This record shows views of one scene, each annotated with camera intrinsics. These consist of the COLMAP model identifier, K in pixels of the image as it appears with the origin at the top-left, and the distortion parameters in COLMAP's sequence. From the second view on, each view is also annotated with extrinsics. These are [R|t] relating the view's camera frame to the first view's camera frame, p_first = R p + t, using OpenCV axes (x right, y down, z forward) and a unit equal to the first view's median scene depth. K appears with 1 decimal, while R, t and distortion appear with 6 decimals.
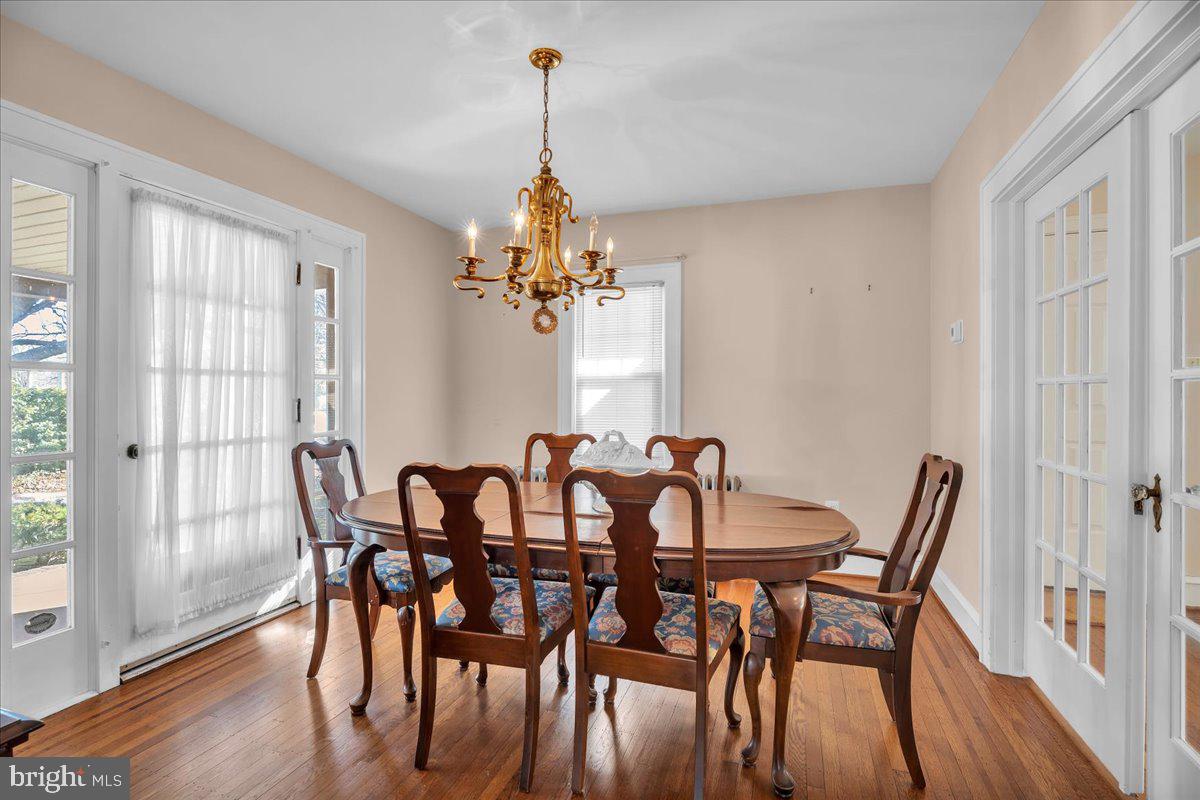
lens RADIAL K [[544.1, 0, 609.6], [0, 544.1, 397.7], [0, 0, 1]] dist [-0.005077, 0.002007]
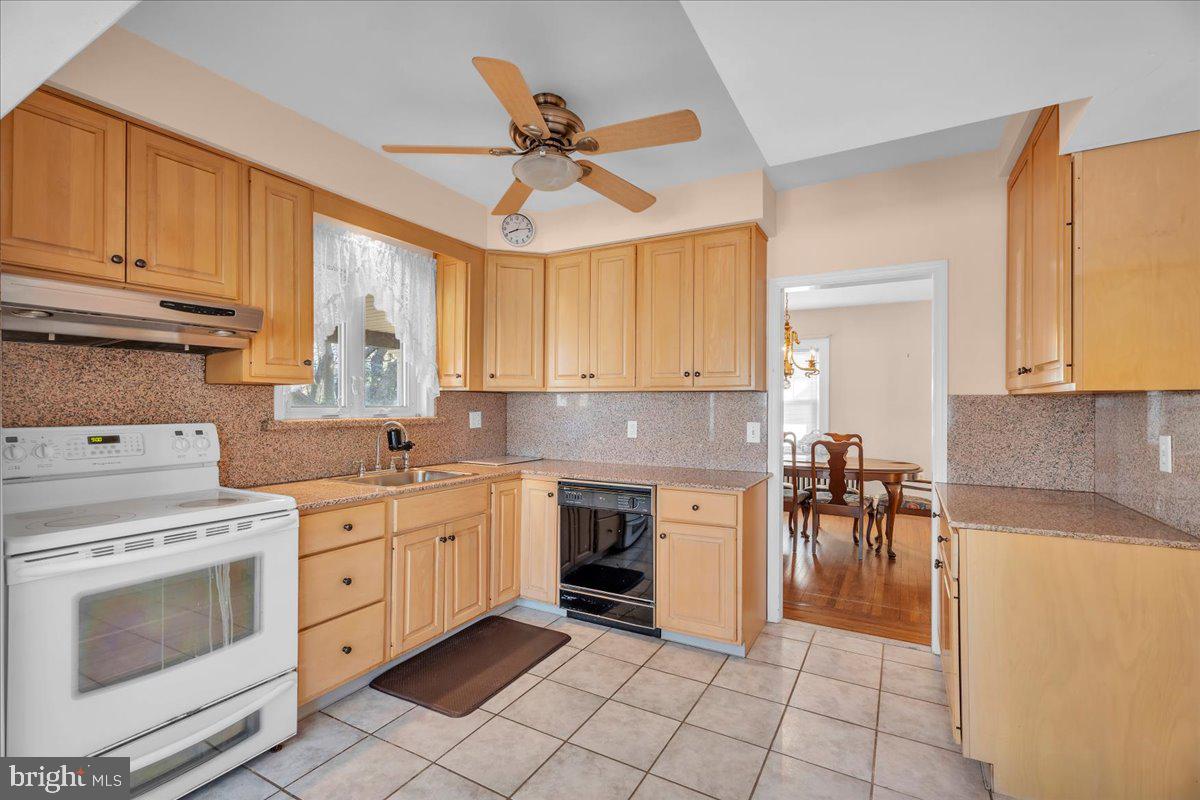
lens RADIAL K [[544.1, 0, 605.6], [0, 544.1, 403.7], [0, 0, 1]] dist [-0.005077, 0.002007]
pose [[0.985828, -0.000847, -0.167755, -0.626142], [-0.000440, 0.999971, -0.007634, -0.044449], [0.167756, 0.007599, 0.985799, -1.901038]]
